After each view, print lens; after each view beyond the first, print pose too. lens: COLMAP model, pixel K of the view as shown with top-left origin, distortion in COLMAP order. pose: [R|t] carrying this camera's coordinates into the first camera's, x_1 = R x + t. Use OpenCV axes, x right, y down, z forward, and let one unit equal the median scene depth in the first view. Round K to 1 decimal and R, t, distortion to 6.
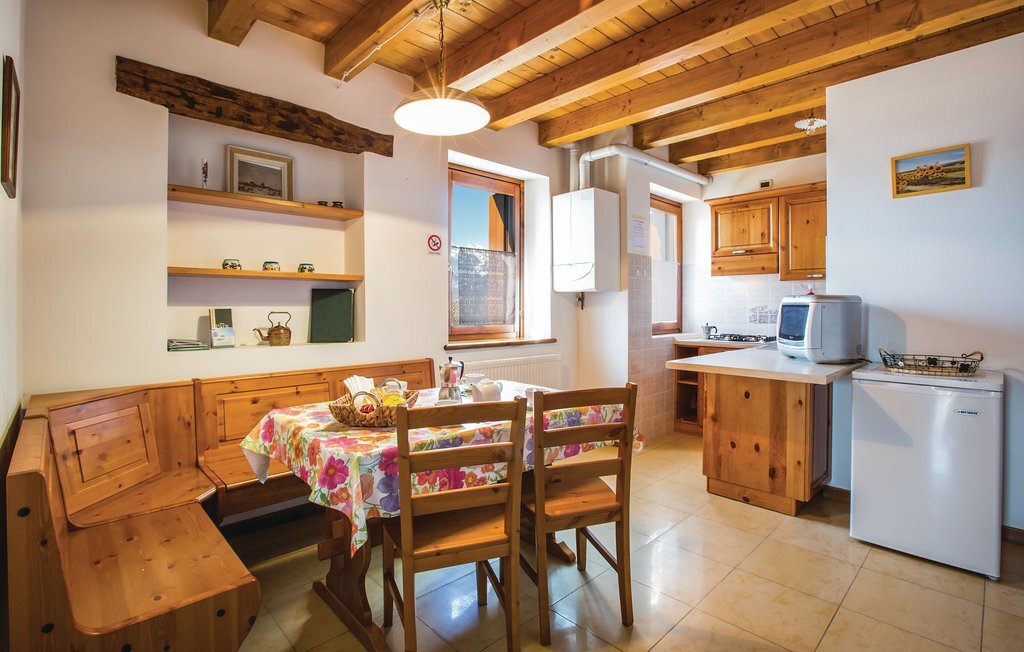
lens RADIAL K [[484.8, 0, 508.5], [0, 484.8, 322.8], [0, 0, 1]] dist [-0.035981, 0.010170]
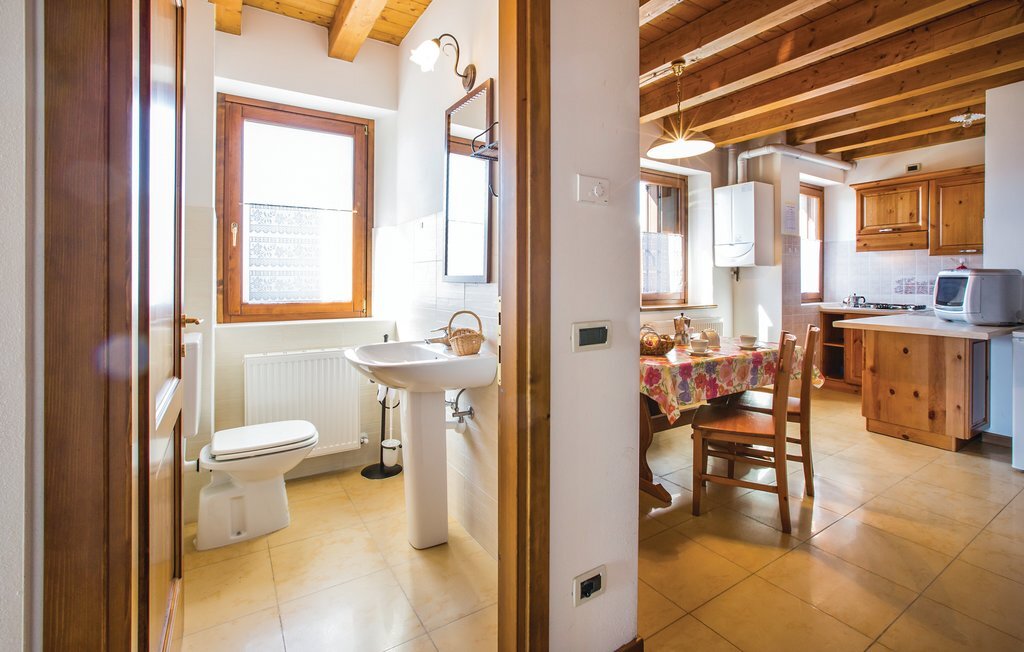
lens RADIAL K [[484.8, 0, 461.2], [0, 484.8, 295.8], [0, 0, 1]] dist [-0.035981, 0.010170]
pose [[0.975063, 0.004158, -0.221891, -0.266023], [-0.004379, 0.999990, -0.000505, 0.012595], [0.221886, 0.001464, 0.975071, -0.330793]]
